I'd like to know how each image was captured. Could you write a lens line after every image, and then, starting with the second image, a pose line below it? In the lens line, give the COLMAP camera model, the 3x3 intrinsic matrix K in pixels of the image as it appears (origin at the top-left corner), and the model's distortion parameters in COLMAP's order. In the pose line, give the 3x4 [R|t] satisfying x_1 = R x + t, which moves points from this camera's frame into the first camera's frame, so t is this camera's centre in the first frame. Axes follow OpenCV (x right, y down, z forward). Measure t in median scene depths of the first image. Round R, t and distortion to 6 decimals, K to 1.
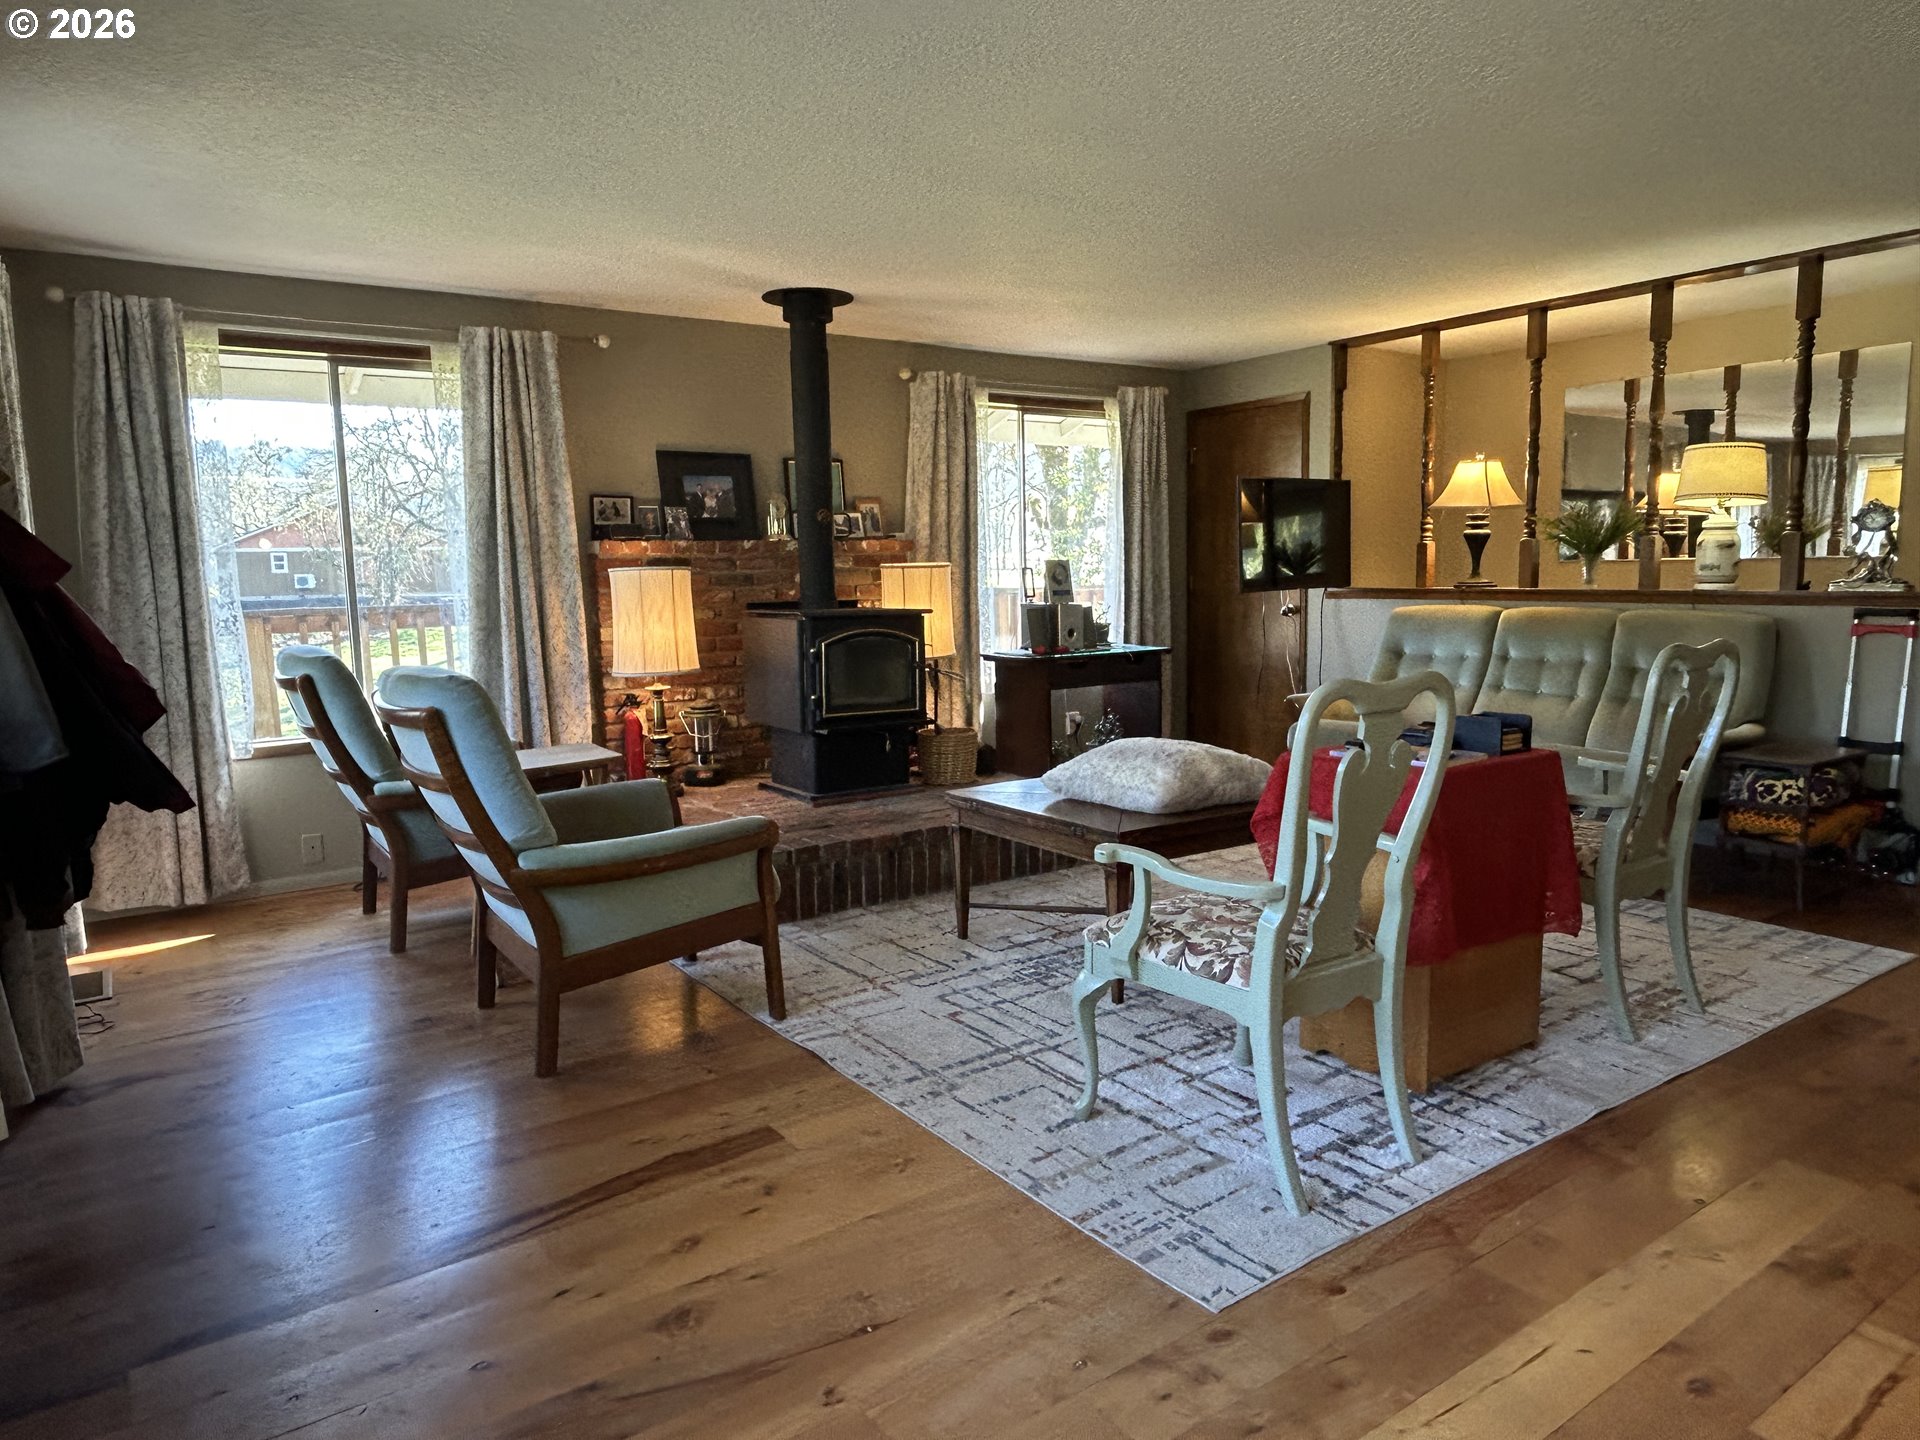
lens RADIAL K [[1228.5, 0, 958.4], [0, 1228.5, 725.2], [0, 0, 1]] dist [0.003008, 0.000843]
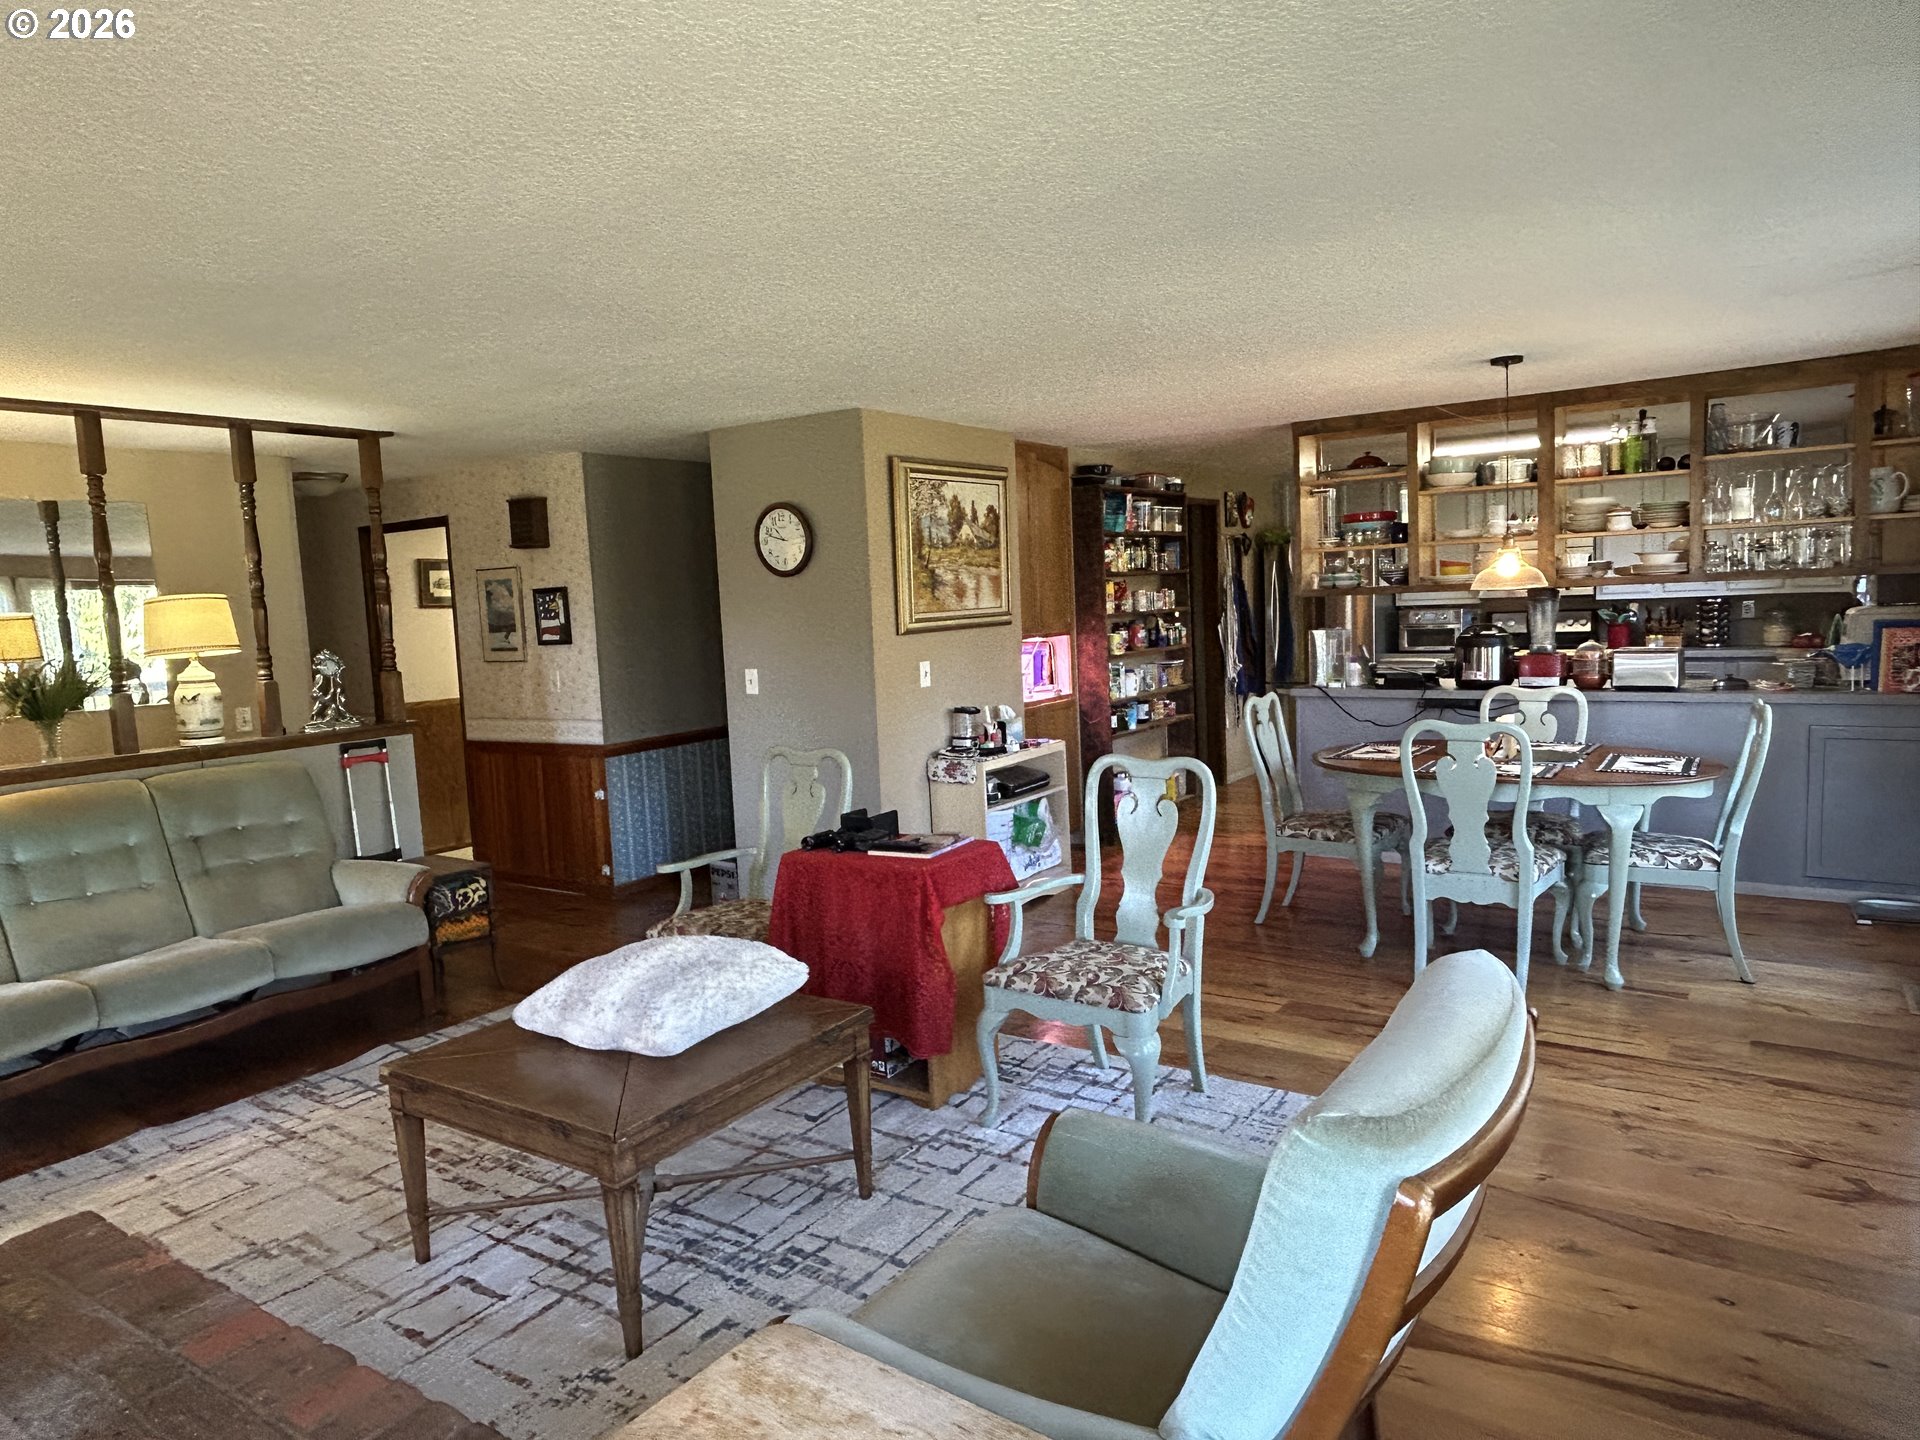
lens RADIAL K [[1228.5, 0, 958.4], [0, 1228.5, 718.6], [0, 0, 1]] dist [0.003008, 0.000843]
pose [[-0.349444, -0.063144, 0.934827, -0.641420], [0.175049, 0.975760, 0.131343, -0.203375], [-0.920460, 0.209537, -0.329921, 1.023653]]
